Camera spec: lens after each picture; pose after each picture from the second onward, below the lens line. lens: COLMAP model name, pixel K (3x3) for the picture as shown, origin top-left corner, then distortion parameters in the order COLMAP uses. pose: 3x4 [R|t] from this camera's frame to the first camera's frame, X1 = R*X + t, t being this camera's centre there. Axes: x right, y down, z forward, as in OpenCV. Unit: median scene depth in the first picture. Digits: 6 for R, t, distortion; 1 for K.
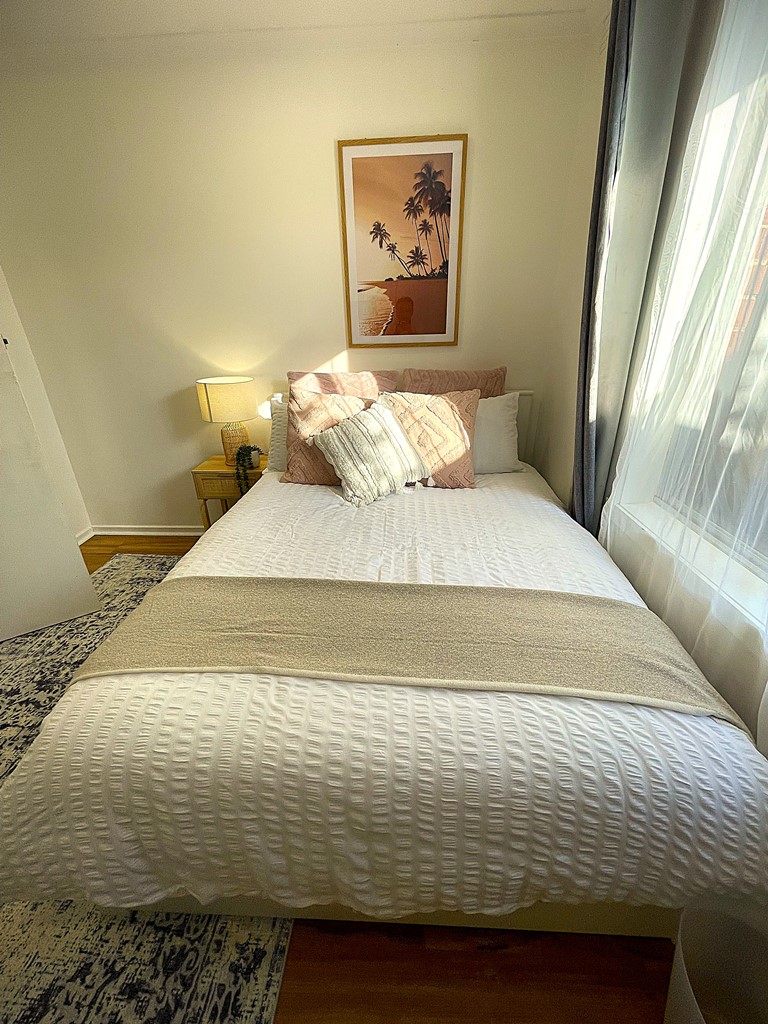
lens RADIAL K [[412.7, 0, 380.5], [0, 412.7, 509.8], [0, 0, 1]] dist [-0.004904, 0.001905]
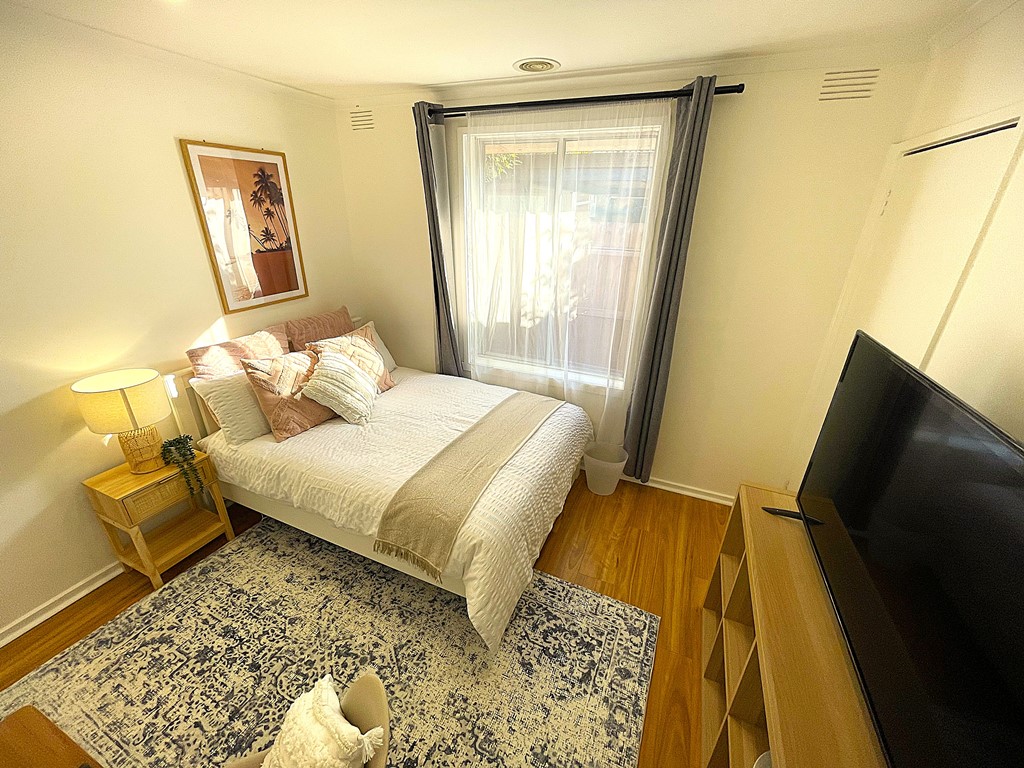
lens RADIAL K [[412.7, 0, 511.1], [0, 412.7, 385.7], [0, 0, 1]] dist [-0.004904, 0.001905]
pose [[0.354744, -0.346411, 0.868422, -0.965622], [0.366370, 0.906052, 0.211762, -0.219170], [-0.860192, 0.243042, 0.448330, -0.075929]]
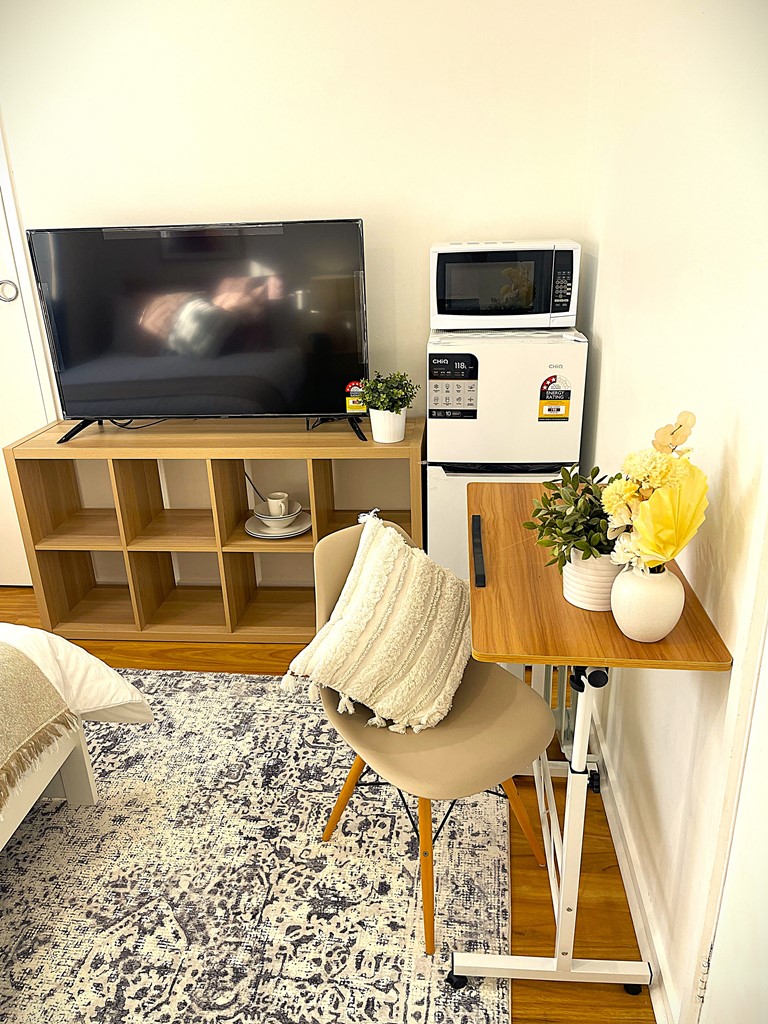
lens RADIAL K [[773.4, 0, 388.3], [0, 773.4, 519.7], [0, 0, 1]] dist [0.063507, -0.091741]
pose [[-0.997991, 0.026801, 0.057415, -0.854393], [0.060270, 0.681126, 0.729681, -0.565455], [-0.019551, 0.731676, -0.681373, 0.995597]]
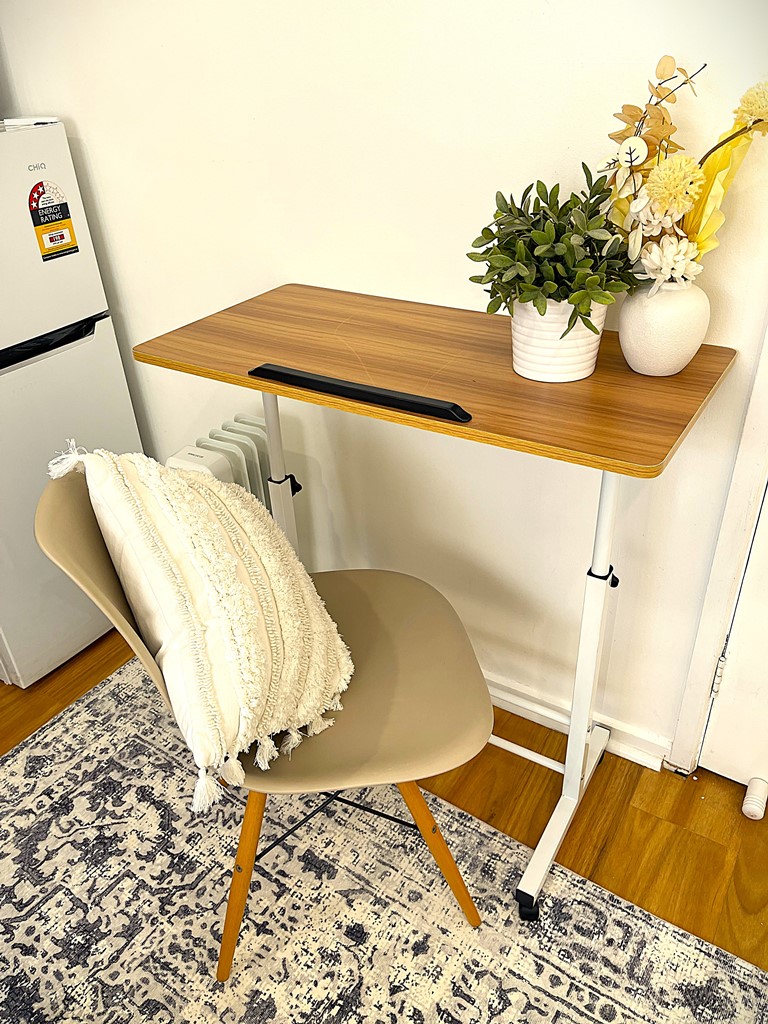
lens RADIAL K [[773.4, 0, 394.0], [0, 773.4, 507.2], [0, 0, 1]] dist [0.063507, -0.091741]
pose [[-0.485924, 0.489375, -0.724148, -0.489995], [-0.318994, 0.672082, 0.668243, -0.237275], [0.813708, 0.555714, -0.170473, 0.604148]]
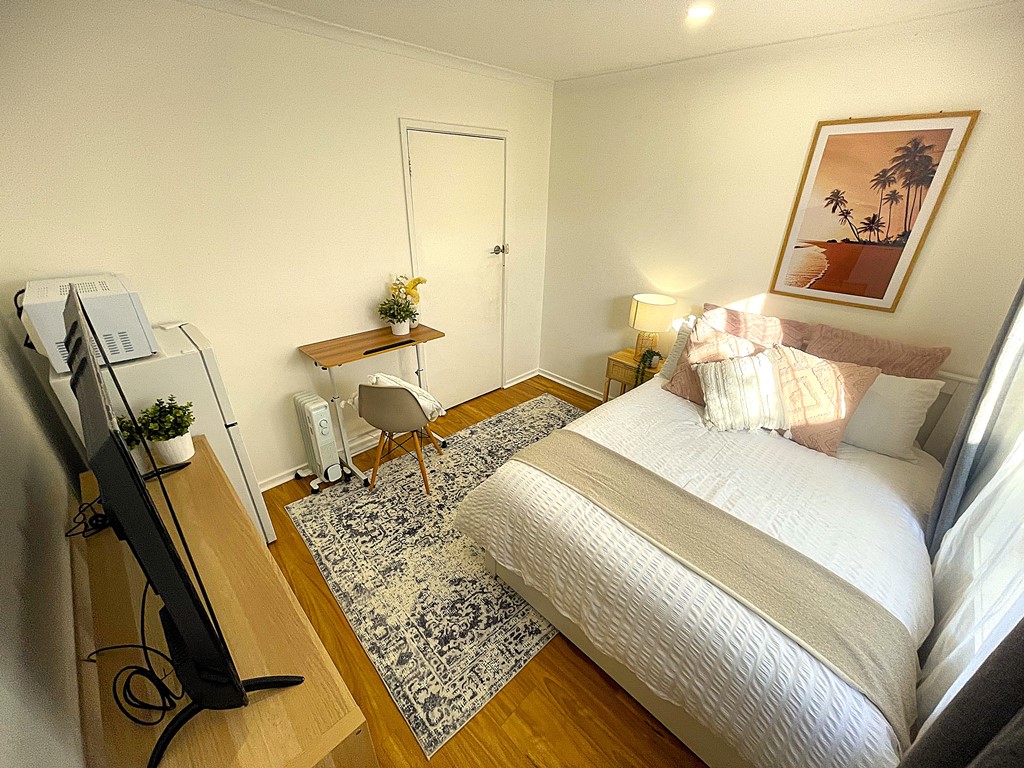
lens RADIAL K [[412.7, 0, 511.2], [0, 412.7, 386.4], [0, 0, 1]] dist [-0.004904, 0.001905]
pose [[0.735421, 0.331191, -0.591158, 0.183049], [-0.311446, 0.940015, 0.139185, -0.109695], [0.601795, 0.081754, 0.794455, -0.342264]]
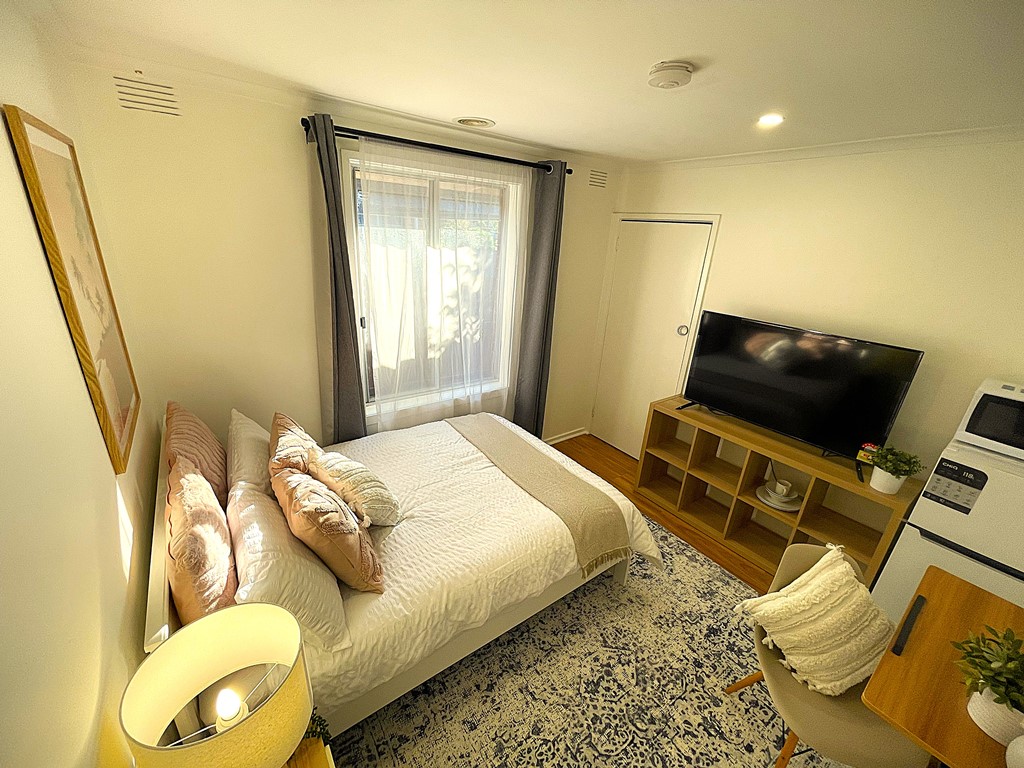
lens RADIAL K [[412.7, 0, 508.4], [0, 412.7, 387.3], [0, 0, 1]] dist [-0.004904, 0.001905]
pose [[-0.629520, -0.292569, 0.719797, -0.861995], [0.280601, 0.778272, 0.561744, -0.759227], [-0.724547, 0.555605, -0.407843, 0.965791]]
